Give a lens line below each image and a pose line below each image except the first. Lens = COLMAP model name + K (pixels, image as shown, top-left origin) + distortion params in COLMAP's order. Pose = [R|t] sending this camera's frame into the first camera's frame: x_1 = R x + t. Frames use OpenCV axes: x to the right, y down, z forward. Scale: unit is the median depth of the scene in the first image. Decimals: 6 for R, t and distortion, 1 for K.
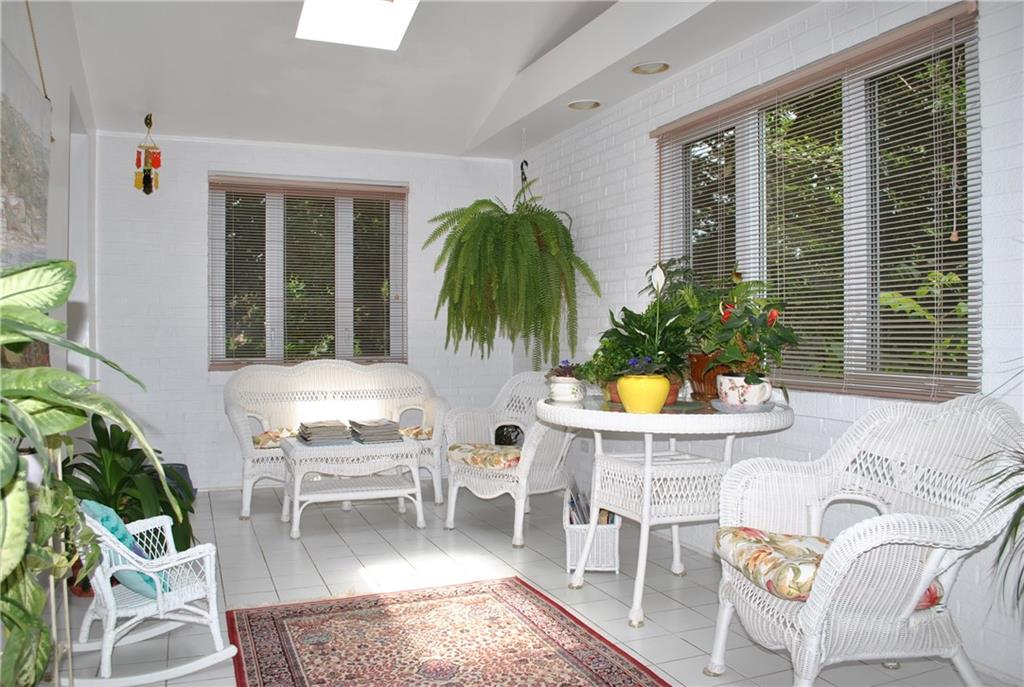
lens RADIAL K [[843.4, 0, 512.0], [0, 843.4, 343.5], [0, 0, 1]] dist [-0.076131, 0.003851]
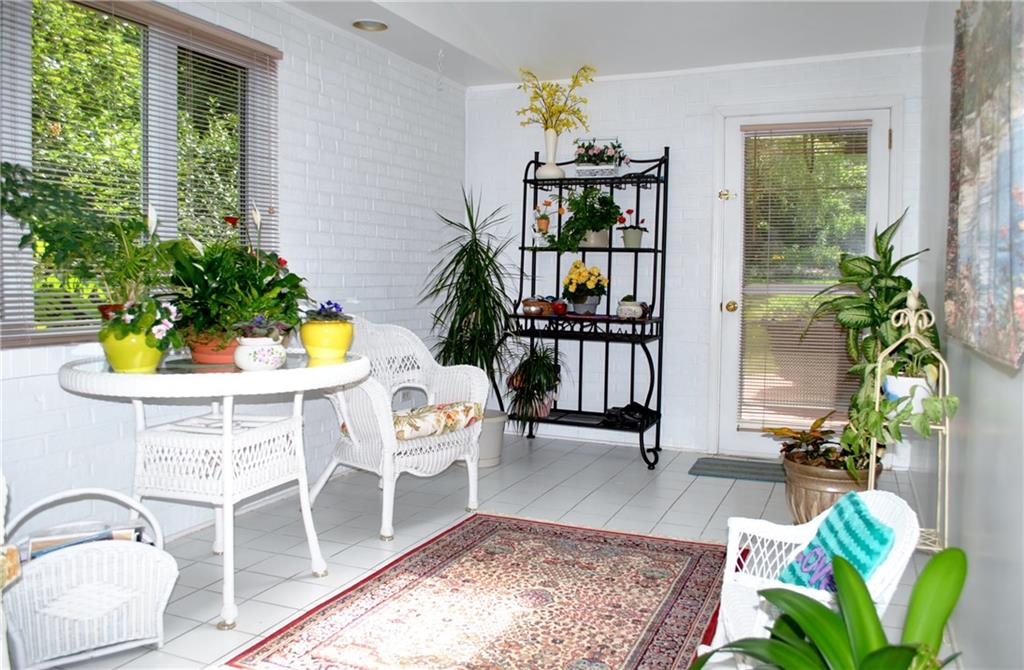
lens RADIAL K [[810.1, 0, 512.0], [0, 810.1, 335.0], [0, 0, 1]] dist [-0.006940, -0.002404]
pose [[-0.712630, -0.058324, 0.699111, -0.740787], [-0.004508, 0.996898, 0.078572, -0.027698], [-0.701525, 0.052841, -0.710683, 1.660762]]
